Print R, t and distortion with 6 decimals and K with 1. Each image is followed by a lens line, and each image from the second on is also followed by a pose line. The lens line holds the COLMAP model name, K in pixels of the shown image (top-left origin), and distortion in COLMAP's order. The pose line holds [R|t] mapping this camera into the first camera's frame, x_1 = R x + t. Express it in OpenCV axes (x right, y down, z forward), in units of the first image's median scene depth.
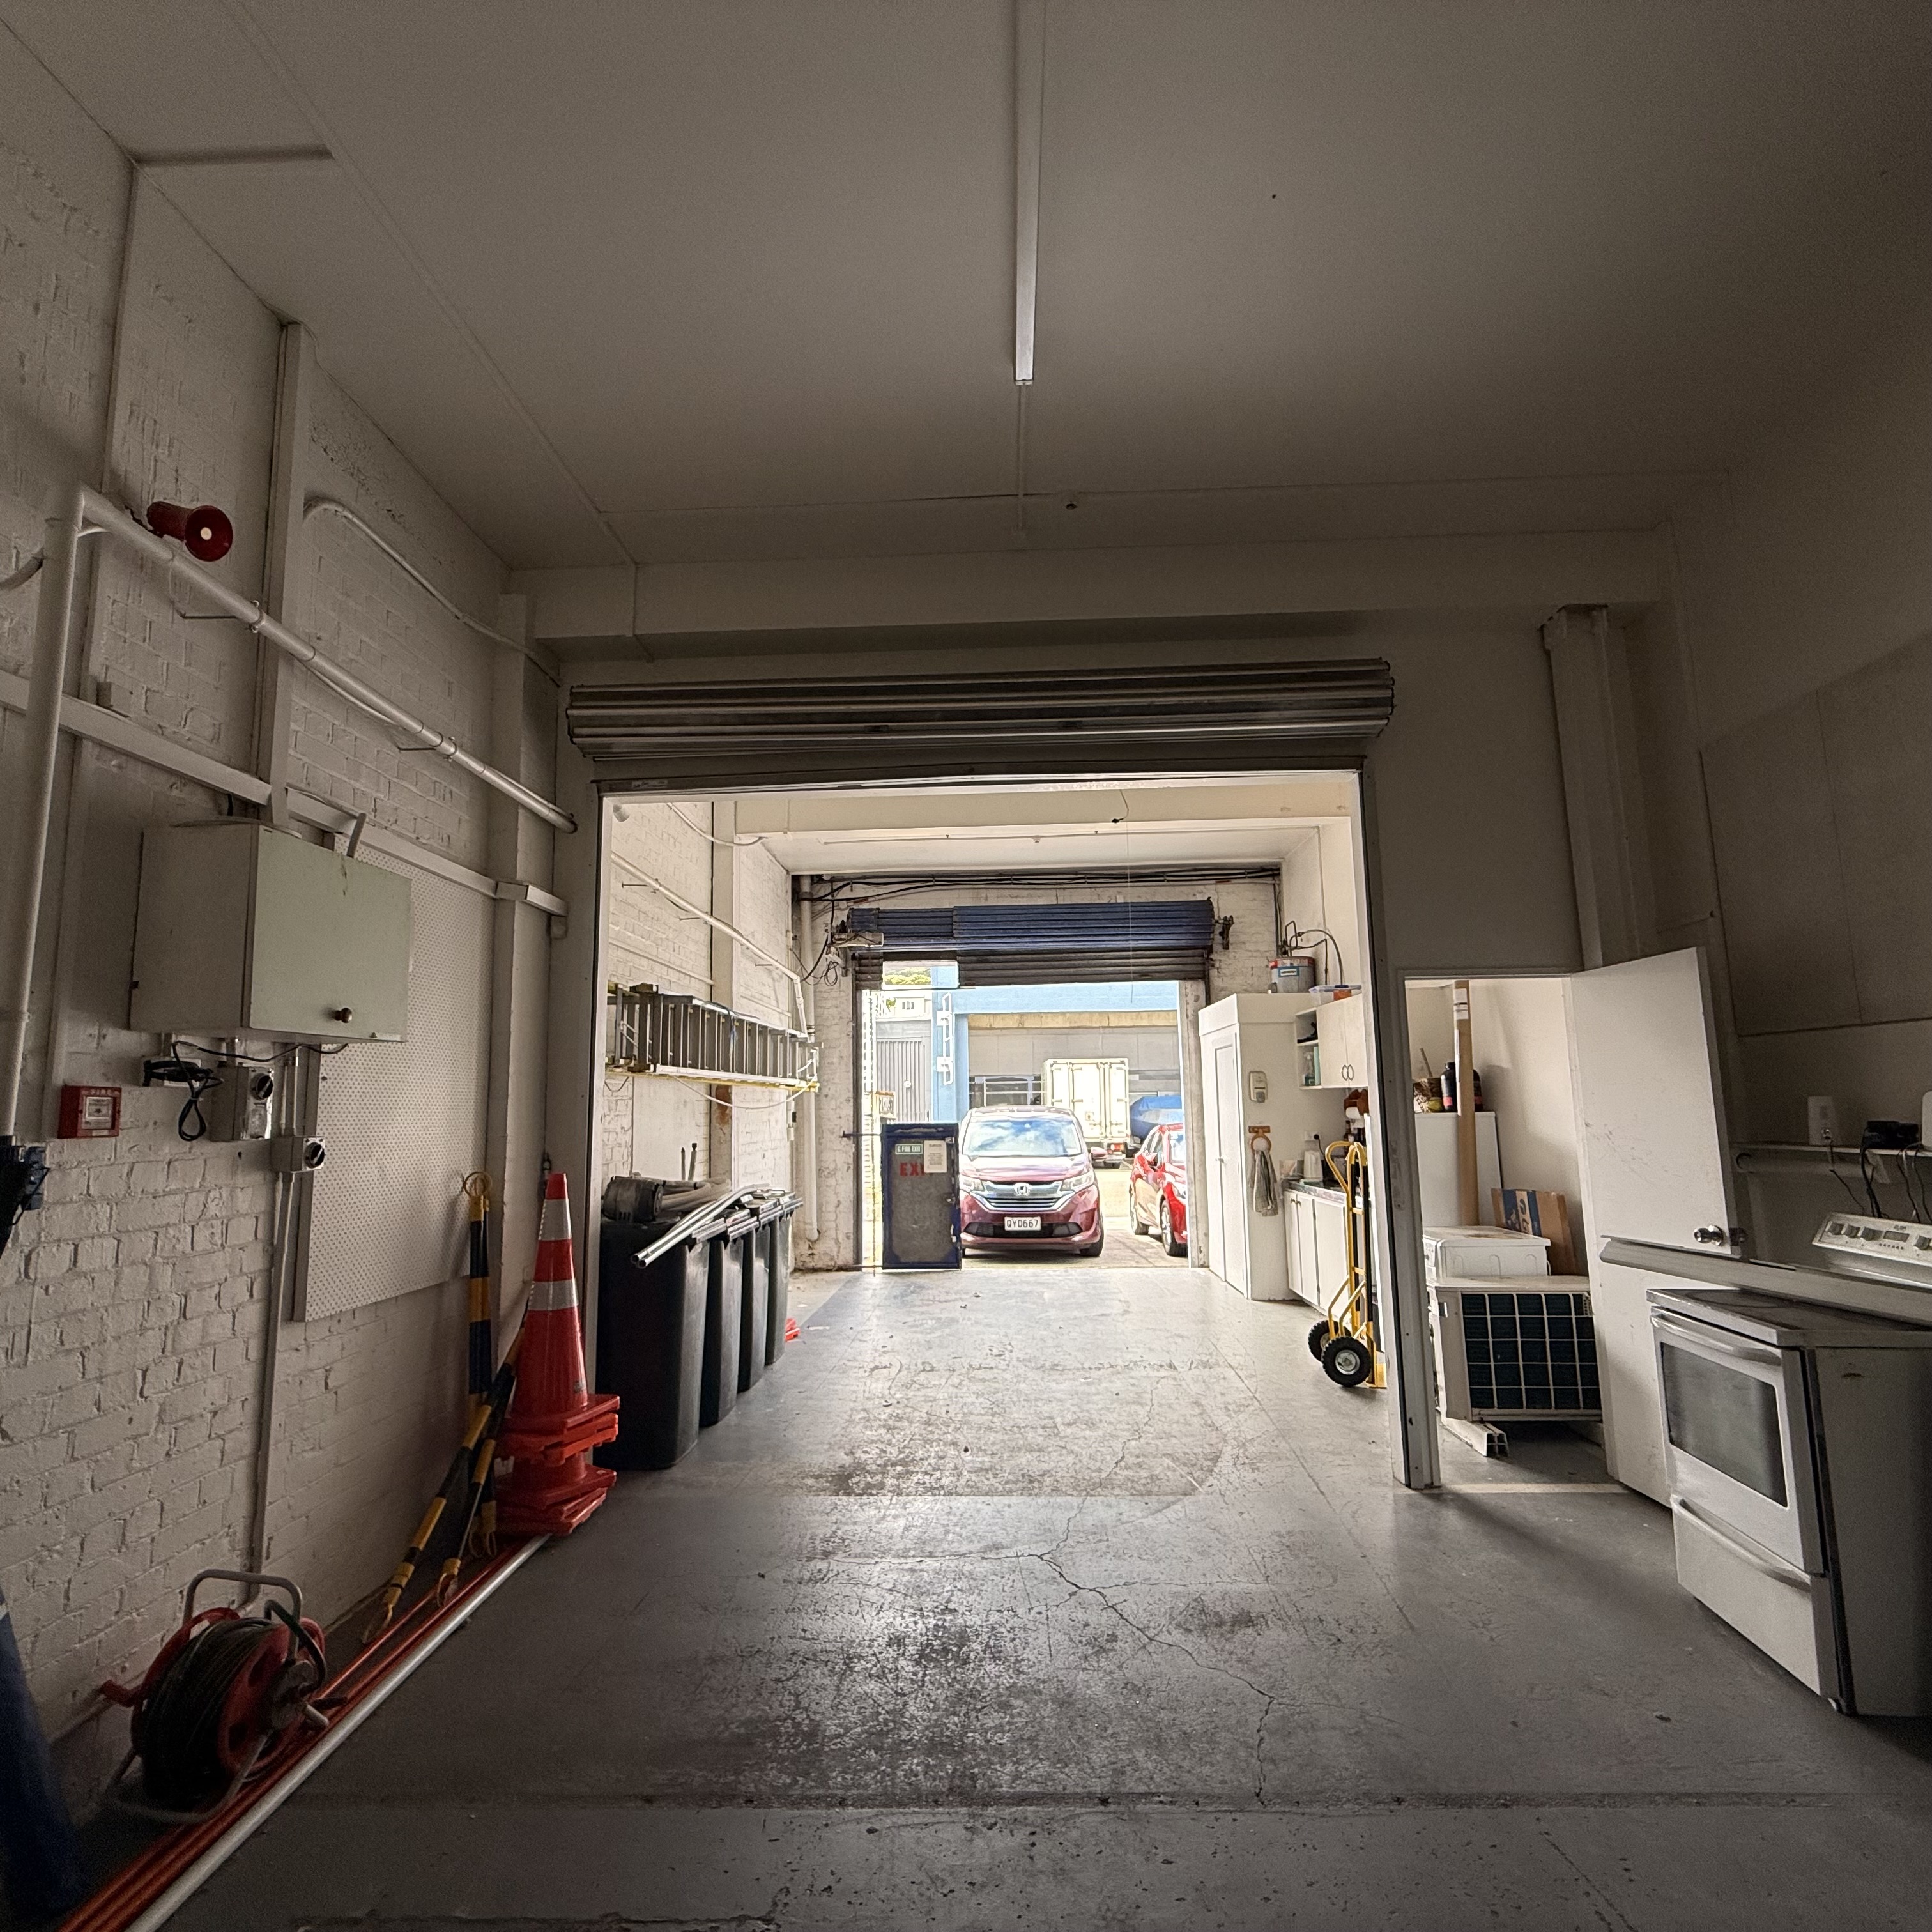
lens RADIAL K [[1030.6, 0, 967.8], [0, 1030.6, 970.7], [0, 0, 1]] dist [-0.015614, -0.000133]
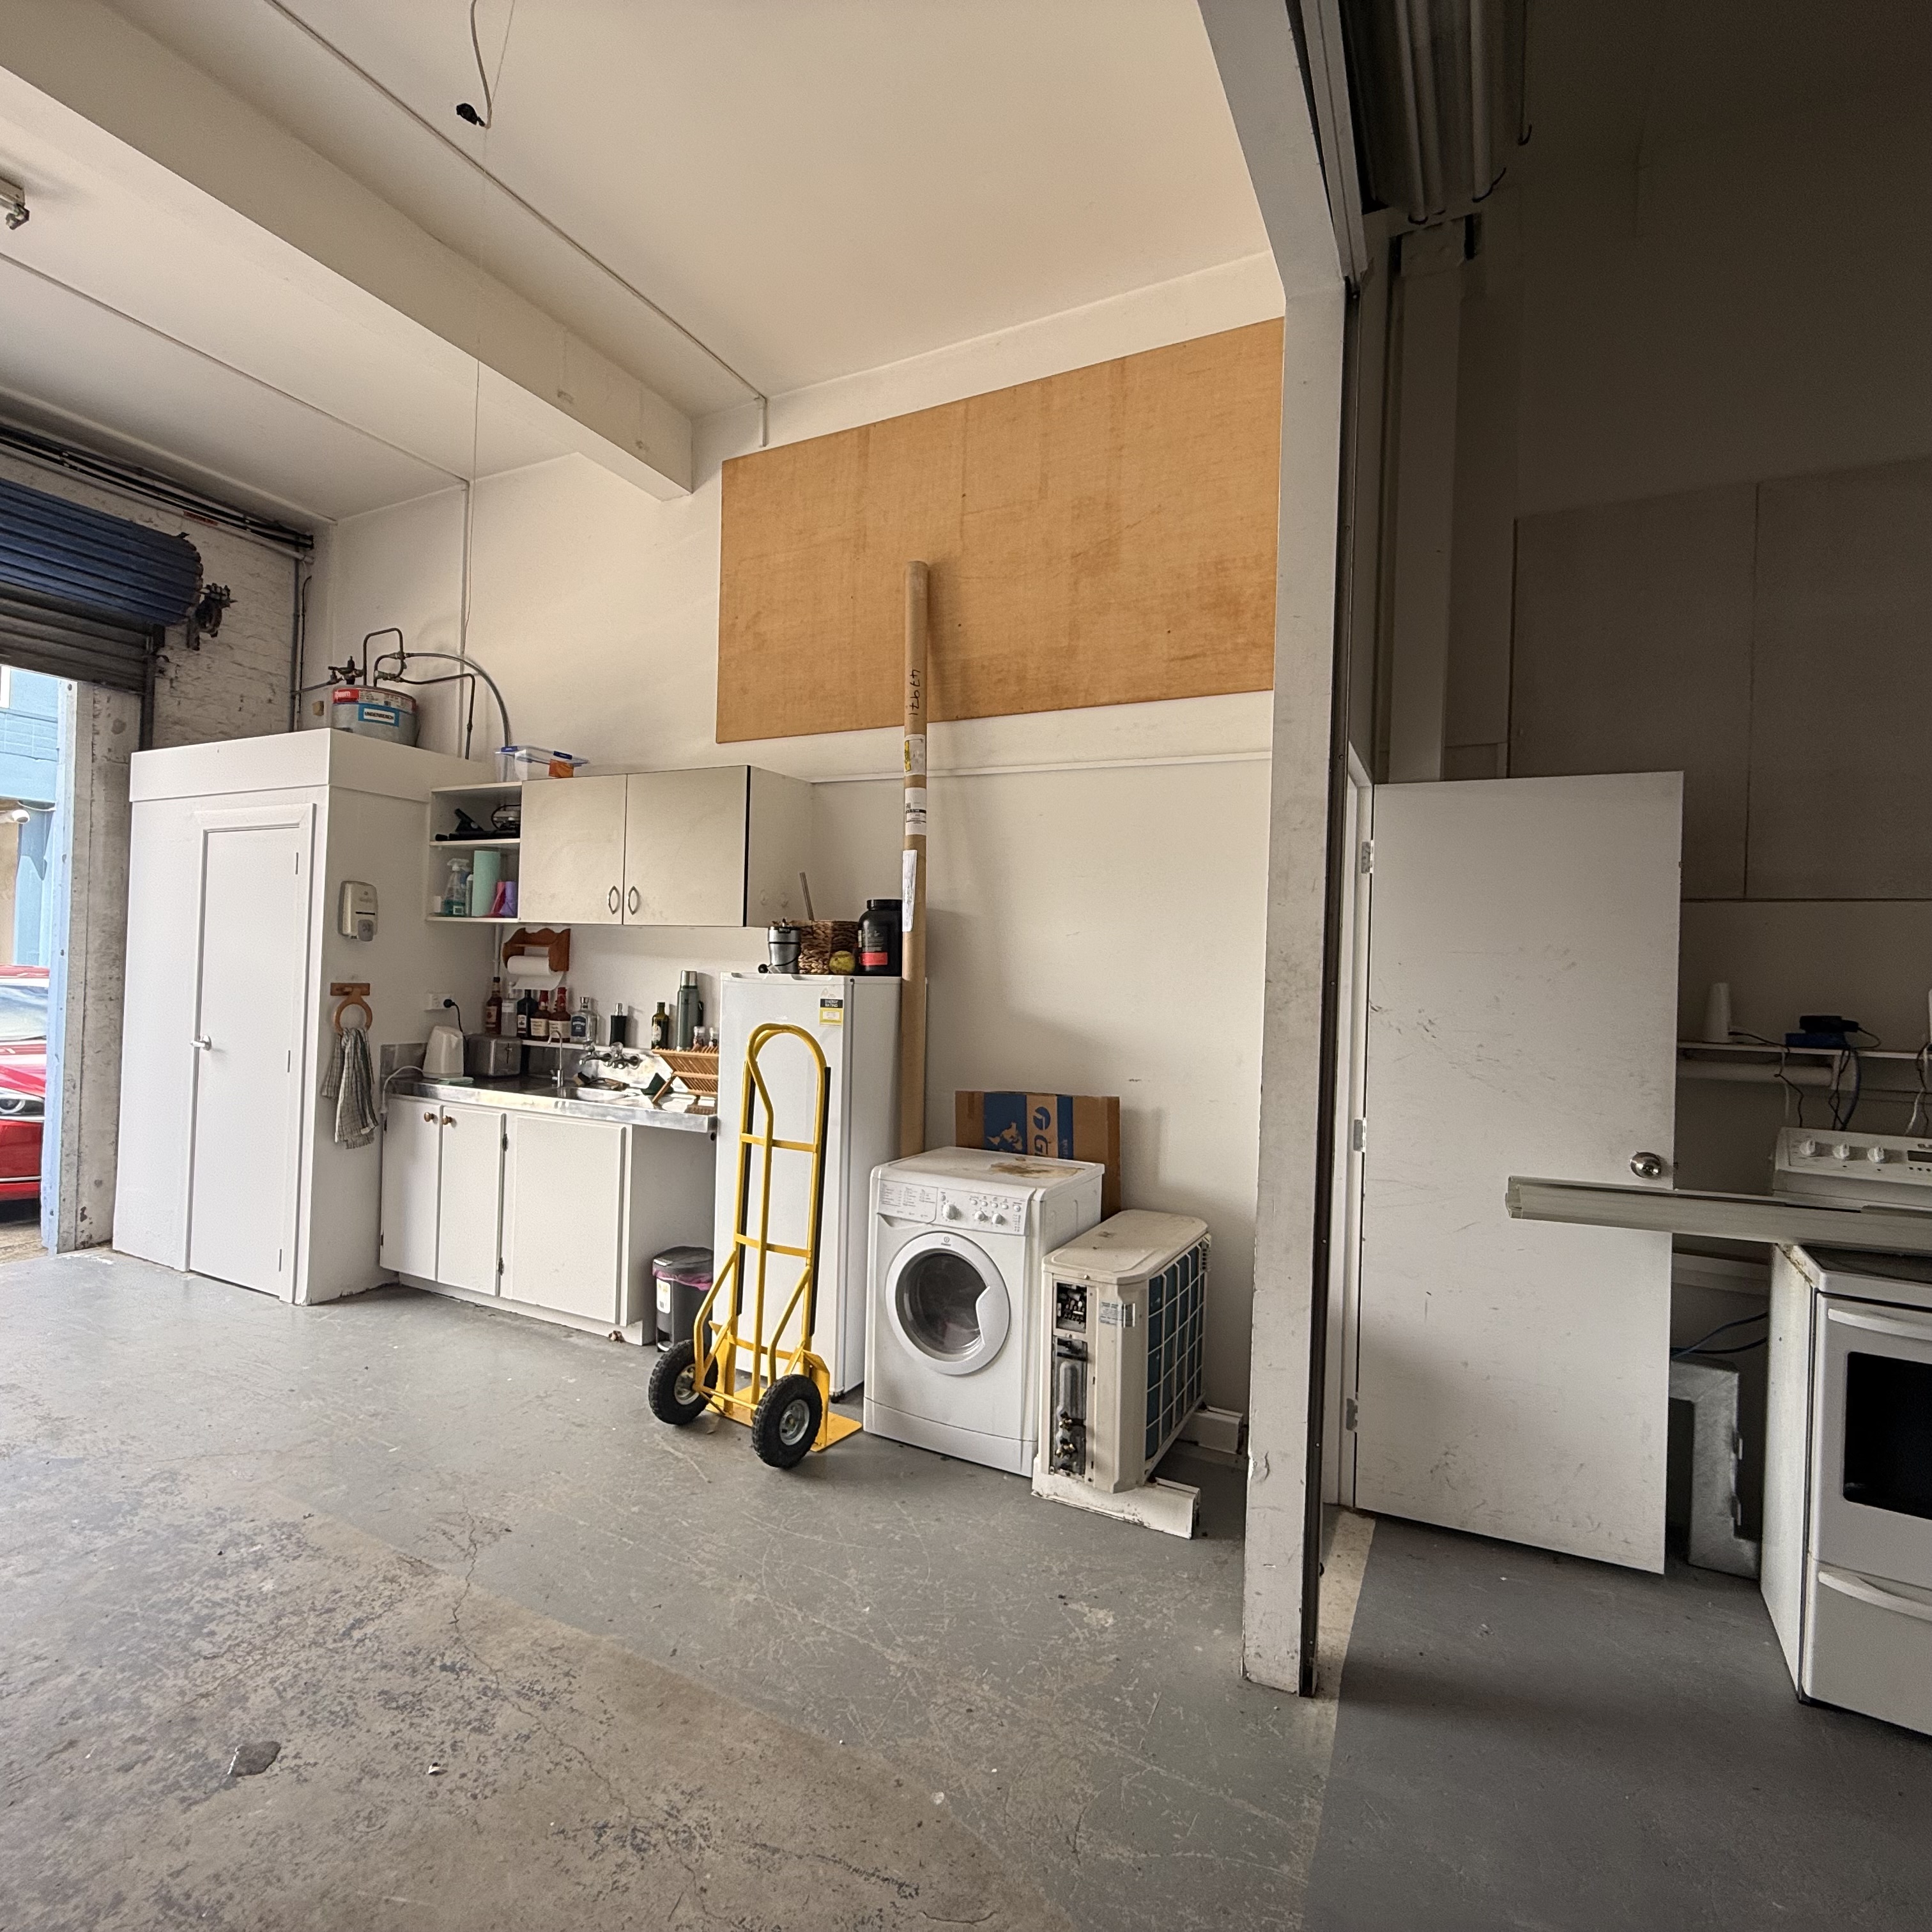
lens RADIAL K [[1019.5, 0, 951.2], [0, 1019.5, 969.5], [0, 0, 1]] dist [0.002804, -0.000614]
pose [[0.426949, 0.026218, 0.903896, -0.100122], [-0.156148, 0.986702, 0.045135, 0.109384], [-0.890692, -0.160412, 0.425365, 0.765994]]
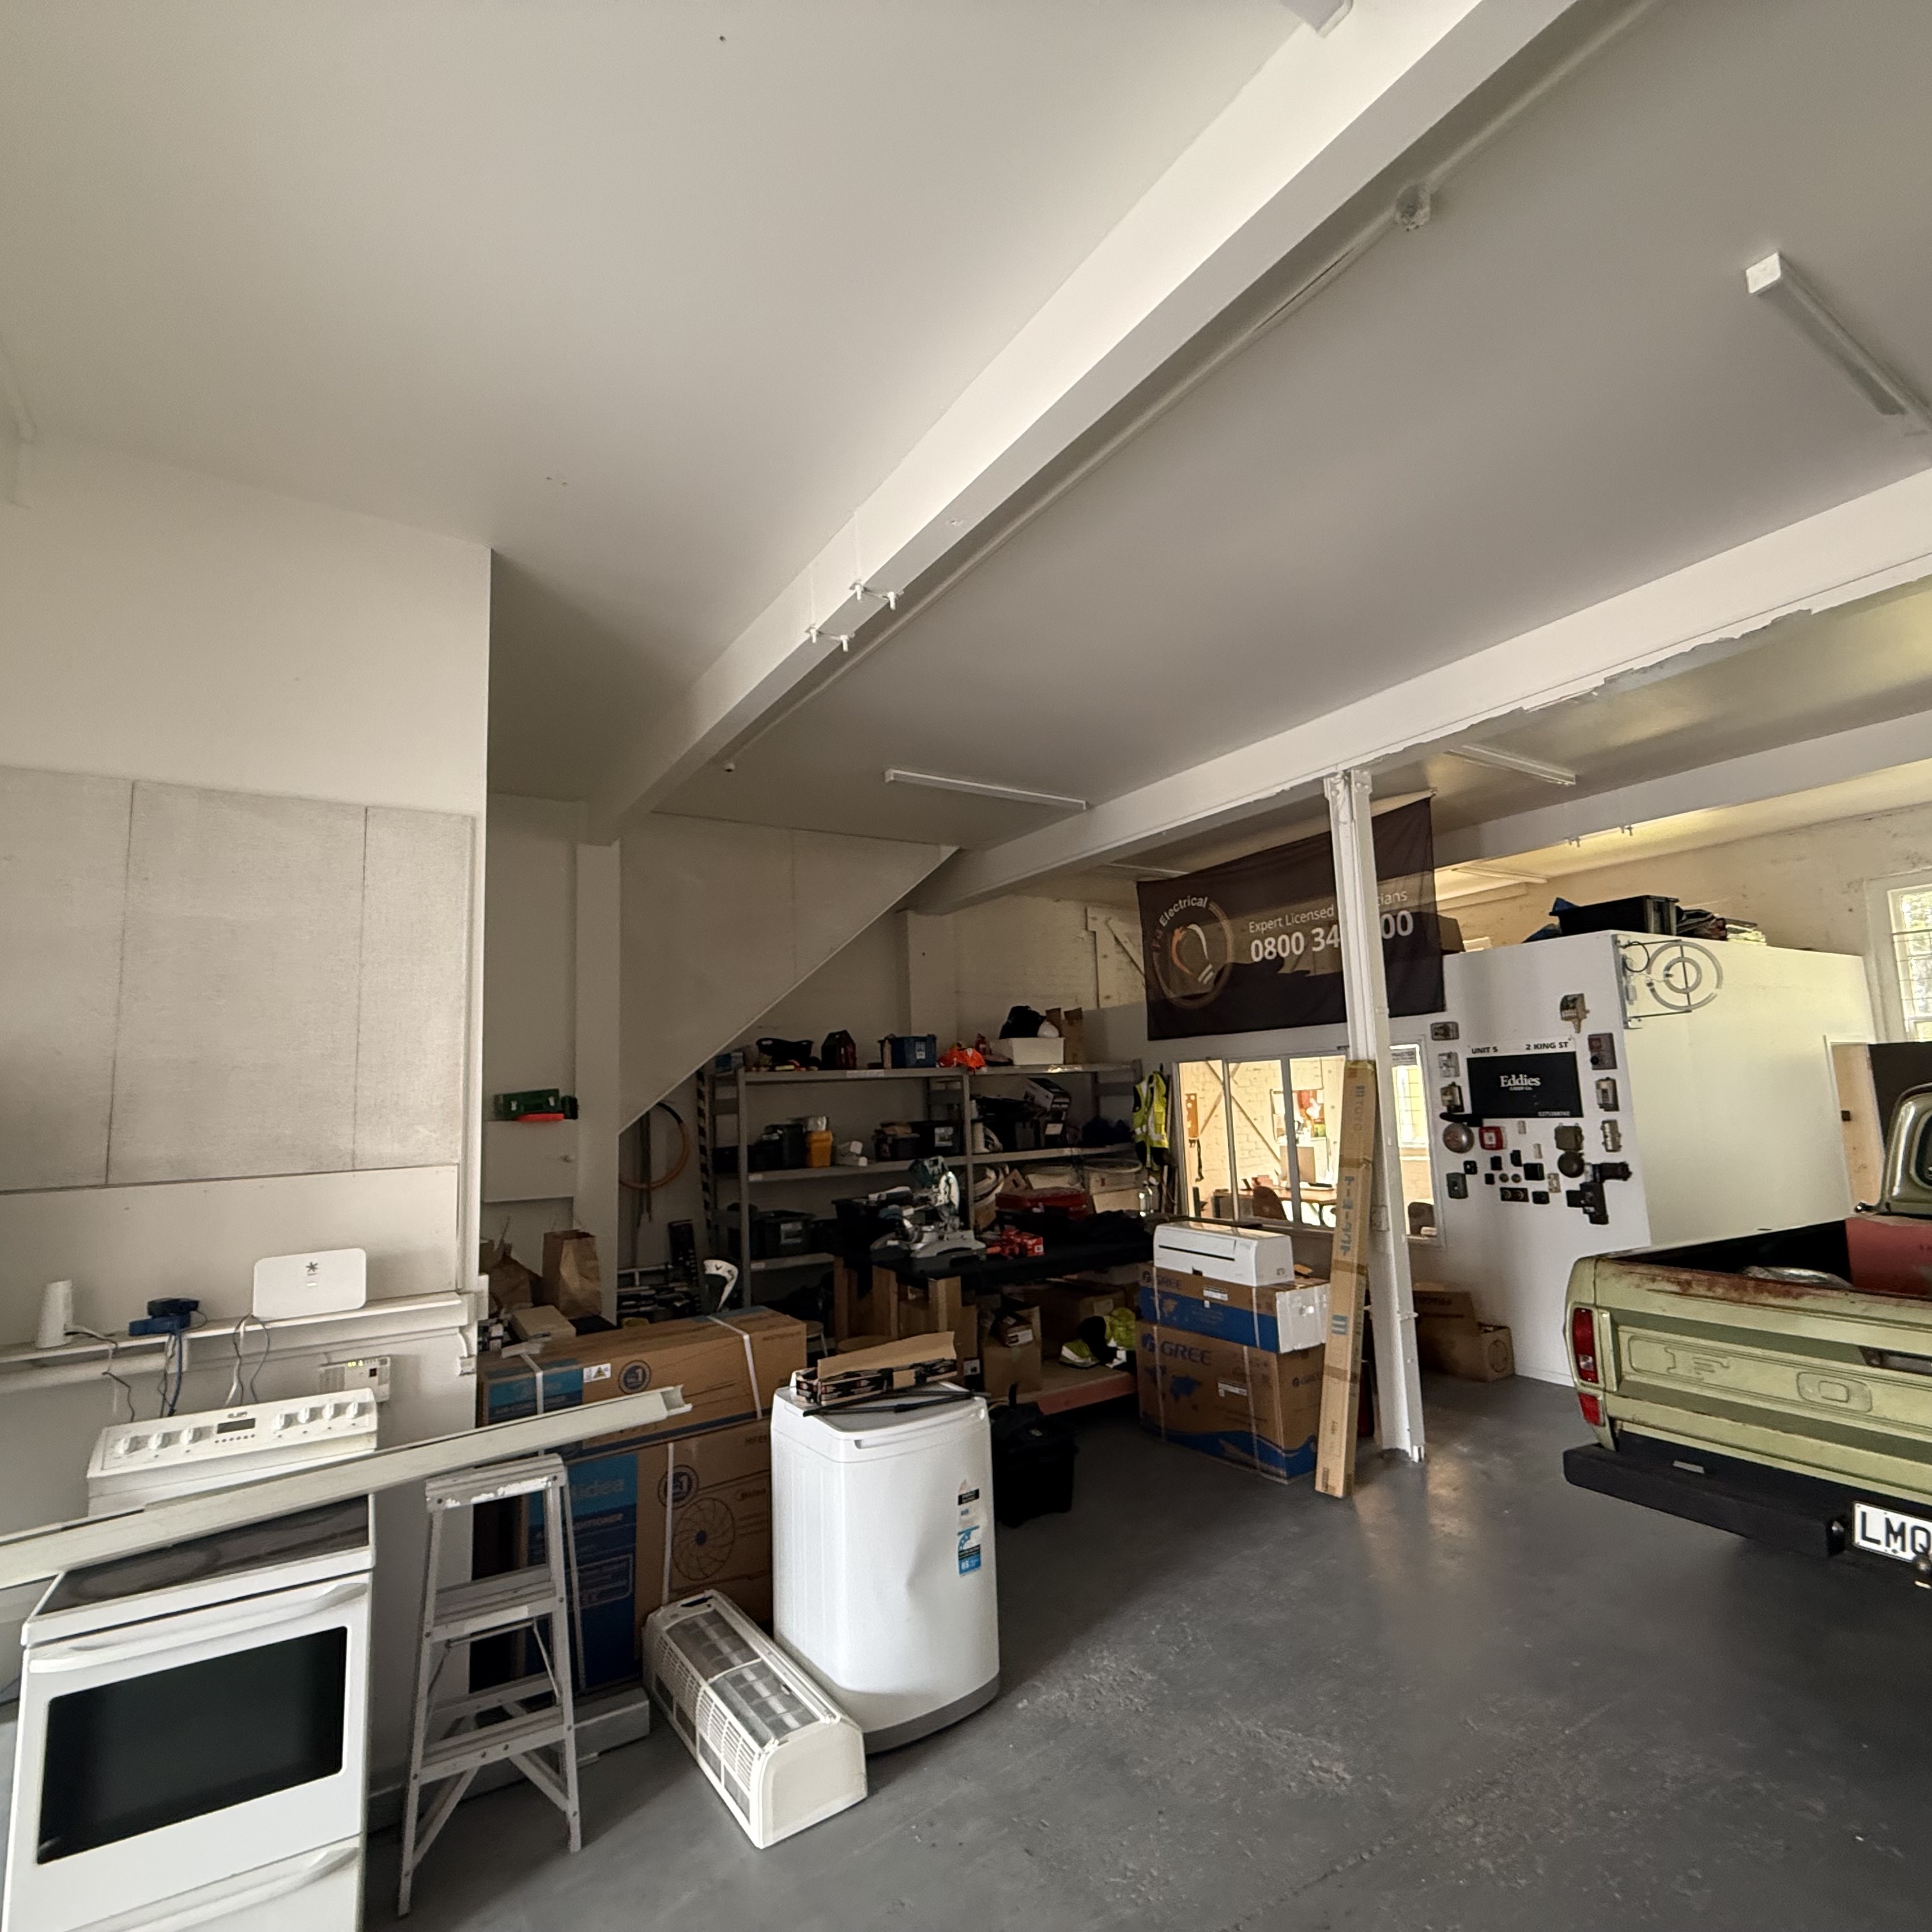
lens RADIAL K [[1019.5, 0, 951.2], [0, 1019.5, 969.5], [0, 0, 1]] dist [0.002804, -0.000614]
pose [[-0.554448, 0.147685, 0.819009, -0.137096], [-0.061926, 0.974078, -0.217569, 0.012912], [-0.829911, -0.171349, -0.530930, 0.568711]]
